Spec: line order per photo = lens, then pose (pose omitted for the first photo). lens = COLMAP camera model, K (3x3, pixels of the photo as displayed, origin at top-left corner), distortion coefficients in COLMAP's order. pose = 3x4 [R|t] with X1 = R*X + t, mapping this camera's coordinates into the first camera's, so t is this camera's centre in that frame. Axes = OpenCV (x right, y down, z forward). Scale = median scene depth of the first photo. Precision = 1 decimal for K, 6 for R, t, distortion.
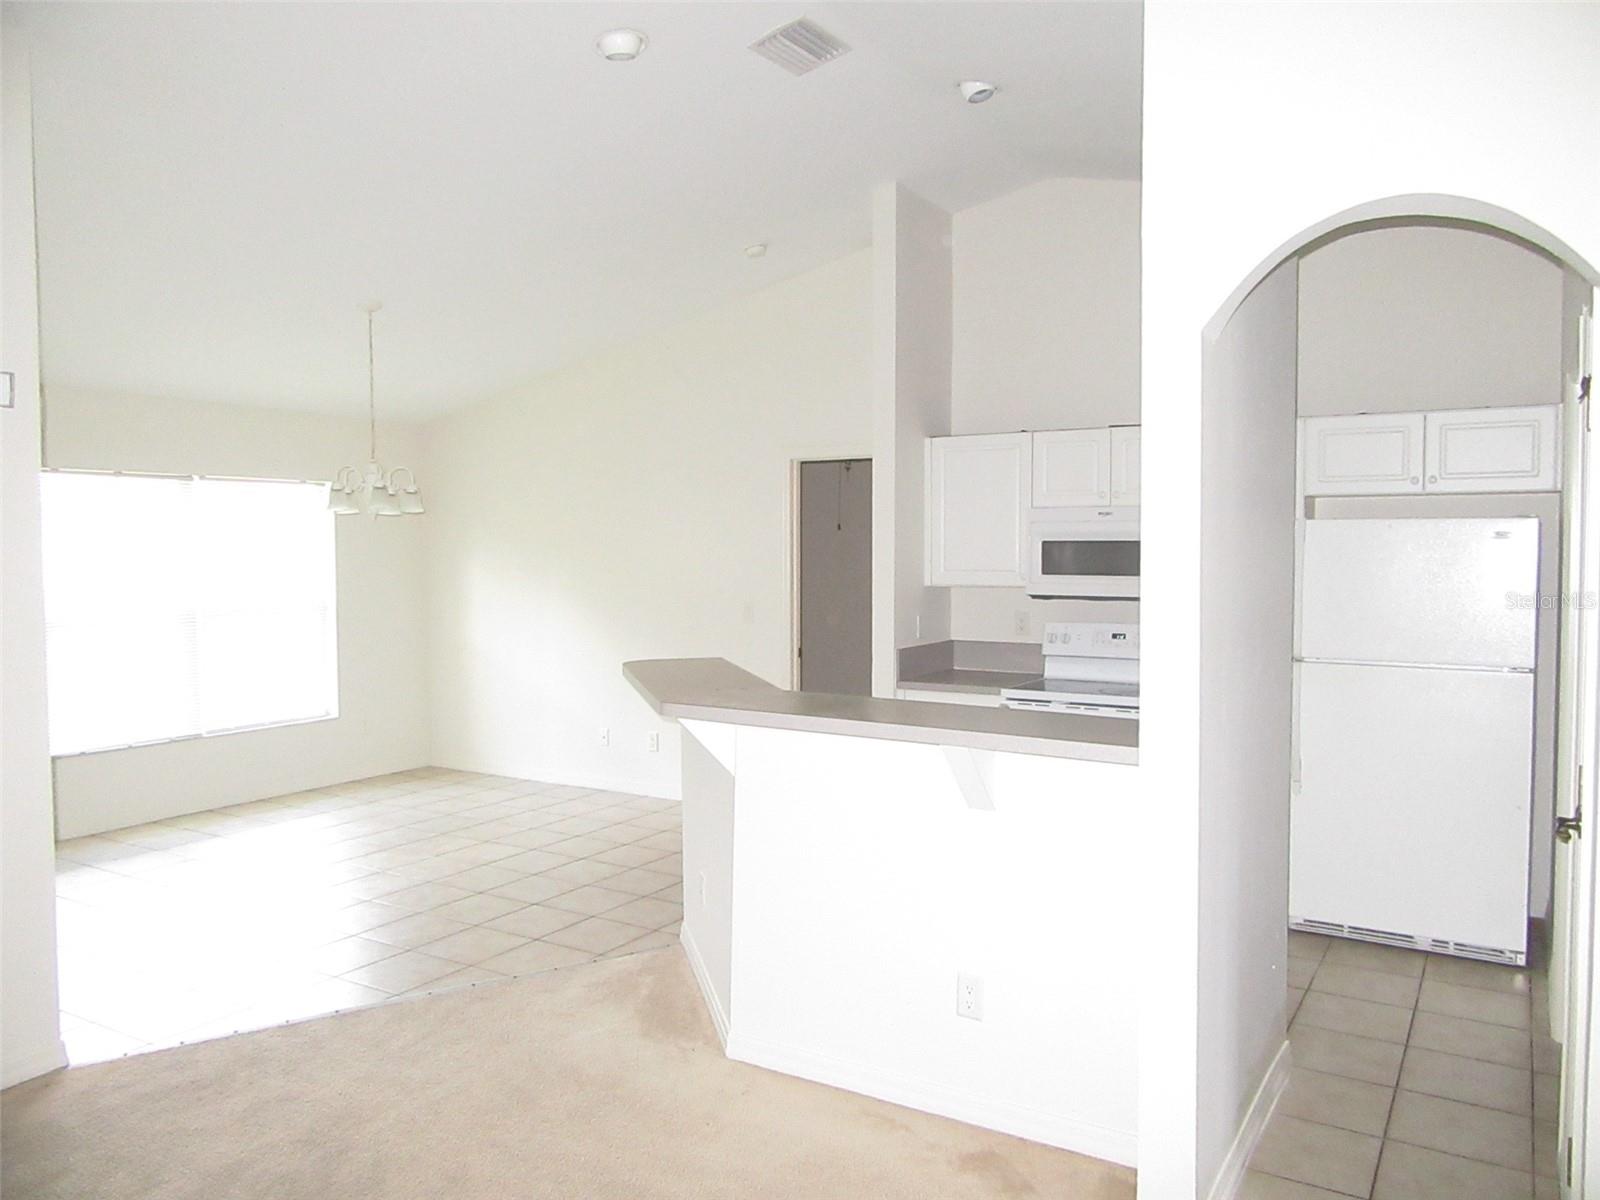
lens RADIAL K [[1180.1, 0, 800.0], [0, 1180.1, 600.0], [0, 0, 1]] dist [-0.008883, -0.000045]
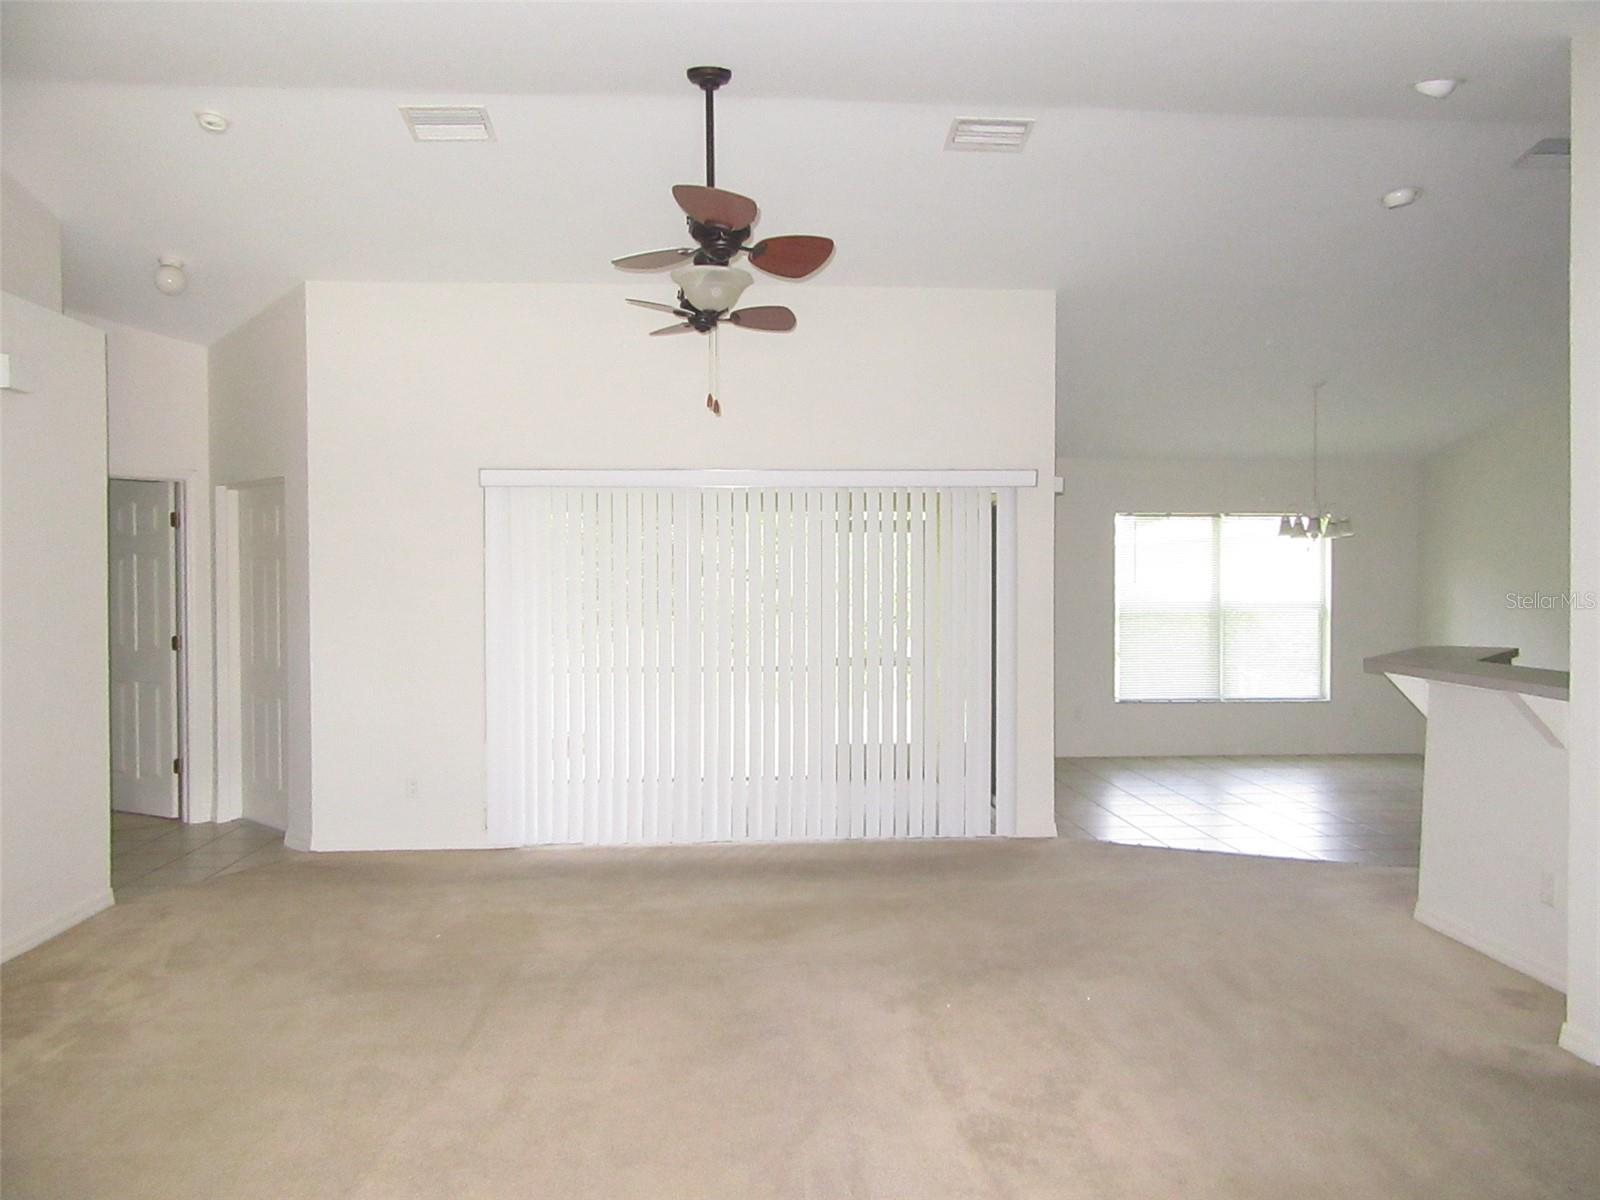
lens RADIAL K [[1174.1, 0, 800.0], [0, 1174.1, 600.0], [0, 0, 1]] dist [-0.038005, 0.035816]
pose [[0.580975, 0.019484, -0.813688, 0.371402], [-0.040134, 0.999183, -0.004731, 0.026363], [0.812932, 0.035405, 0.581282, -0.238744]]
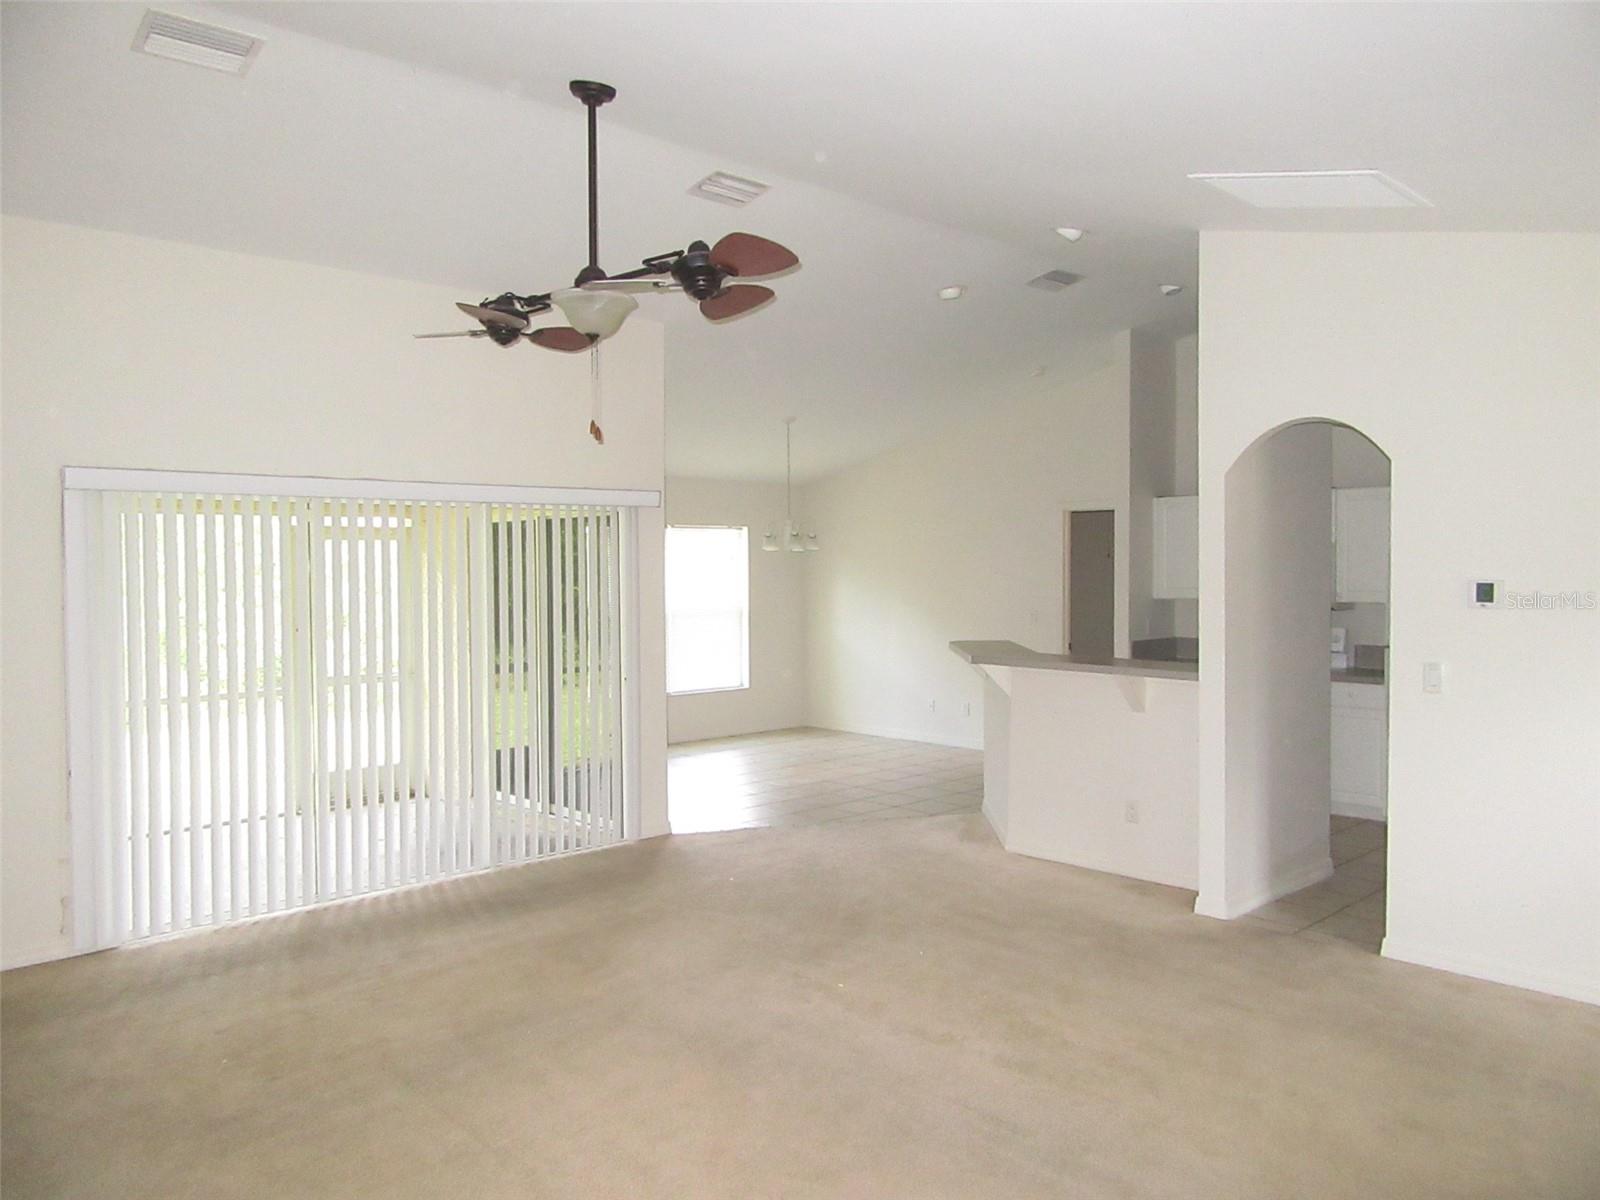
lens RADIAL K [[1180.1, 0, 800.0], [0, 1180.1, 600.0], [0, 0, 1]] dist [-0.008883, -0.000045]
pose [[0.965810, 0.005970, -0.259183, 0.060740], [-0.010132, 0.999840, -0.014725, 0.015323], [0.259054, 0.016848, 0.965716, -0.509949]]
